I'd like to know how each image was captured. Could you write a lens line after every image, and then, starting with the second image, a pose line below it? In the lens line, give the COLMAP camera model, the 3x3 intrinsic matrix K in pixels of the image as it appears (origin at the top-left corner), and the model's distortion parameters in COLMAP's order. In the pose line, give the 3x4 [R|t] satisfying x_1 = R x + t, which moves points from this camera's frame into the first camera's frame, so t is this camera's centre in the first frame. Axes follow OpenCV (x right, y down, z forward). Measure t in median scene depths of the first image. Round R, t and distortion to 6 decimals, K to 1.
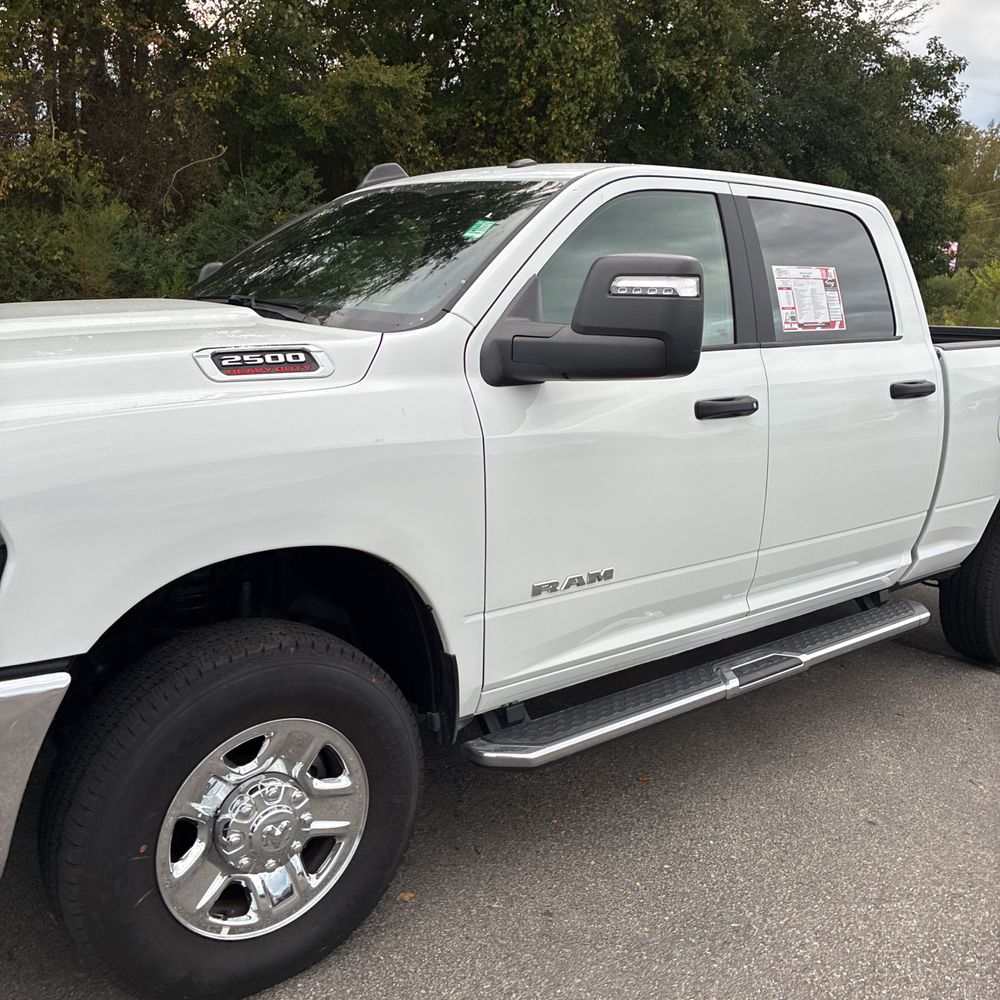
lens RADIAL K [[1022.8, 0, 499.7], [0, 1022.8, 479.7], [0, 0, 1]] dist [0.012152, 0.027775]
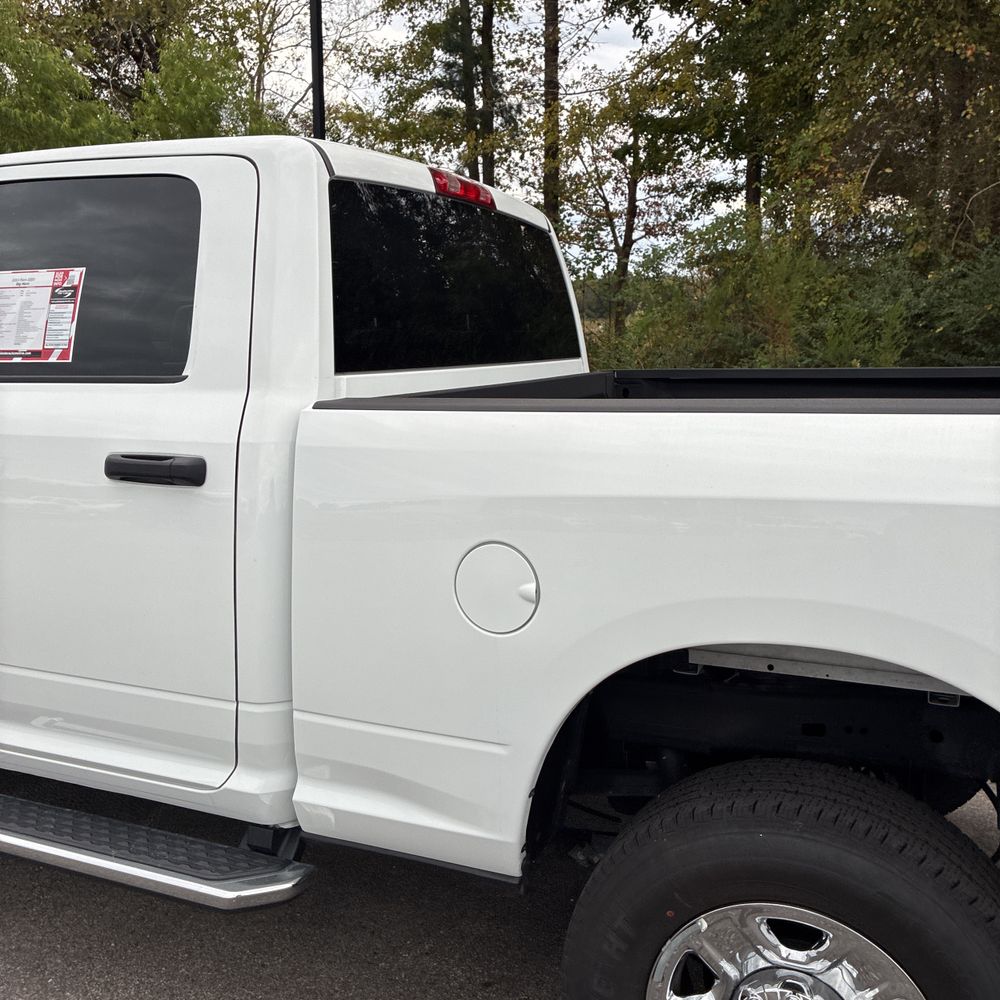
lens RADIAL K [[1000.2, 0, 482.4], [0, 1000.2, 473.2], [0, 0, 1]] dist [0.054533, 0.000308]
pose [[0.452867, 0.101257, -0.885810, 1.048035], [-0.148652, 0.988199, 0.036963, -0.142449], [0.879099, 0.114938, 0.462574, 0.961953]]
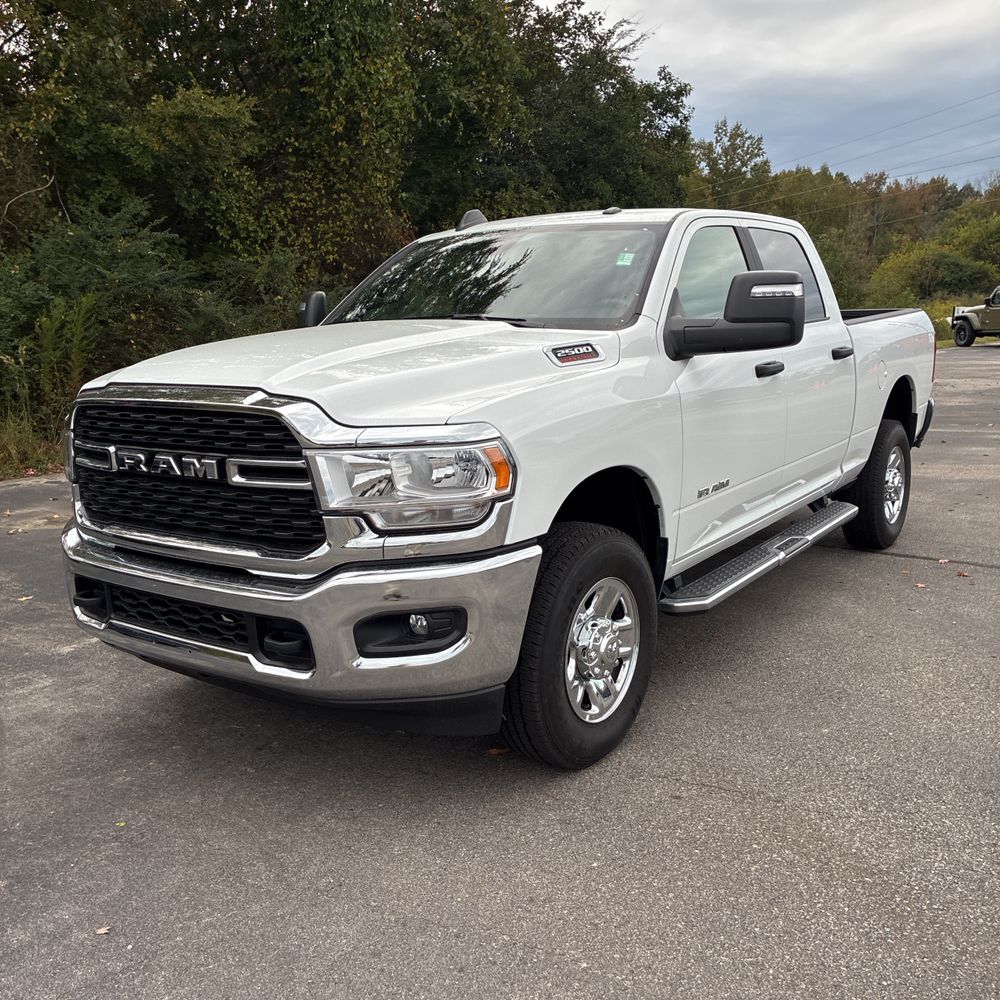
lens RADIAL K [[1012.7, 0, 493.2], [0, 1012.7, 487.5], [0, 0, 1]] dist [0.035419, -0.018836]
pose [[0.964127, -0.099340, 0.246150, -0.486851], [0.099016, 0.994991, 0.013726, 0.036256], [-0.246281, 0.011139, 0.969135, -0.302308]]
